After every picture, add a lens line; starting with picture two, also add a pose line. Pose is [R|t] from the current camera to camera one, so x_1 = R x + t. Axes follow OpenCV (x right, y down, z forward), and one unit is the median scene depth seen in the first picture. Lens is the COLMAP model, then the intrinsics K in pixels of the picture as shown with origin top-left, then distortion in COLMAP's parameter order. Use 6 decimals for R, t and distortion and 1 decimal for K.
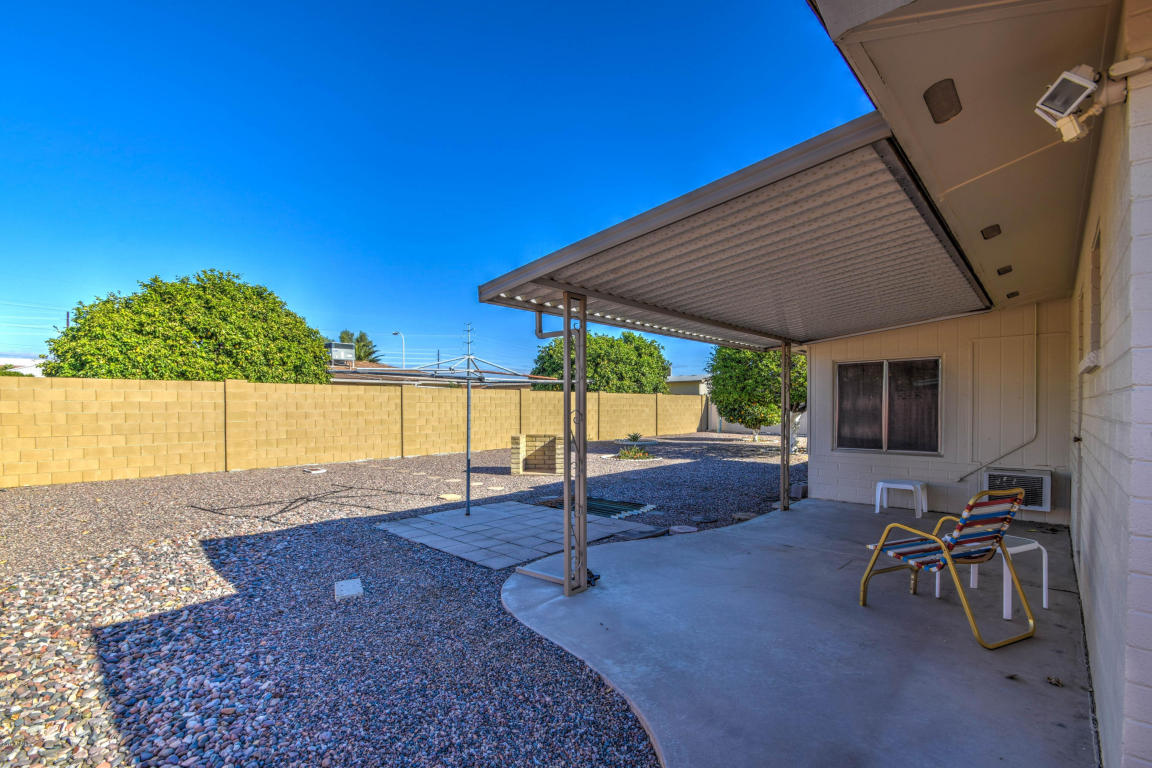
lens RADIAL K [[523.2, 0, 576.5], [0, 523.2, 411.1], [0, 0, 1]] dist [0.012870, -0.017106]
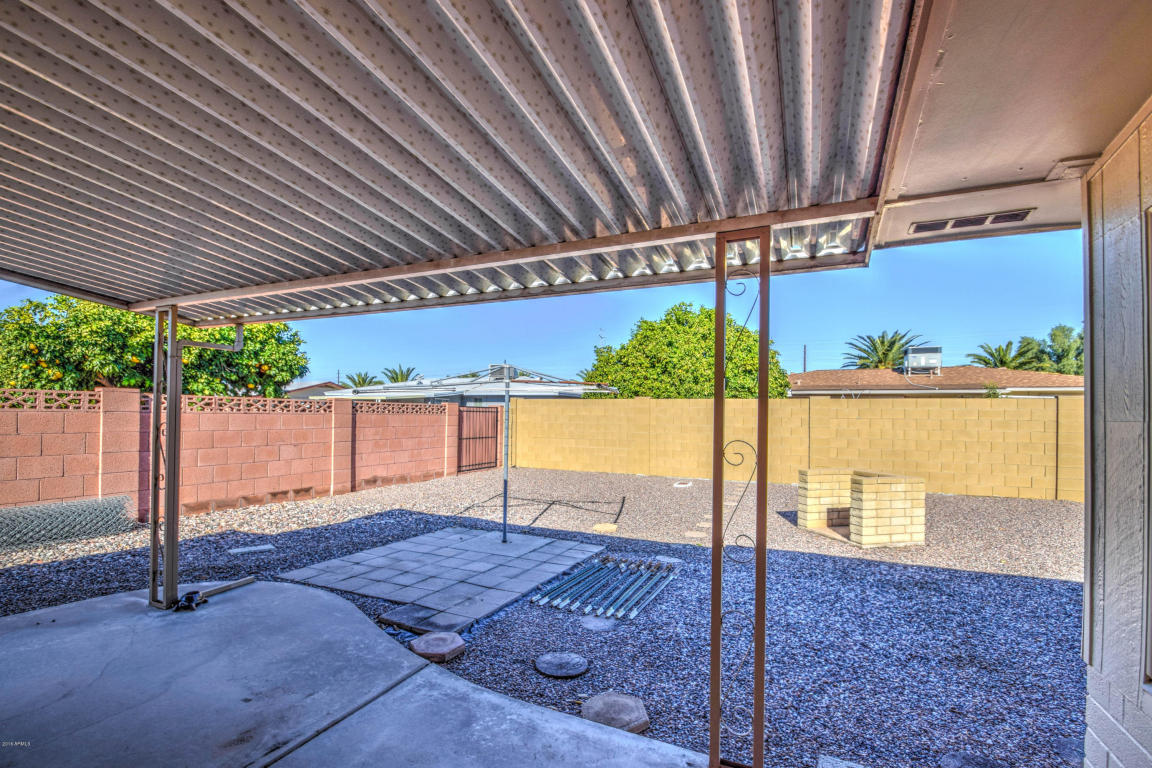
lens RADIAL K [[523.2, 0, 576.5], [0, 523.2, 411.1], [0, 0, 1]] dist [0.012870, -0.017106]
pose [[0.291615, -0.005149, -0.956522, 0.689383], [-0.023981, 0.999632, -0.012692, -0.016618], [0.956235, 0.026639, 0.291384, 0.854861]]
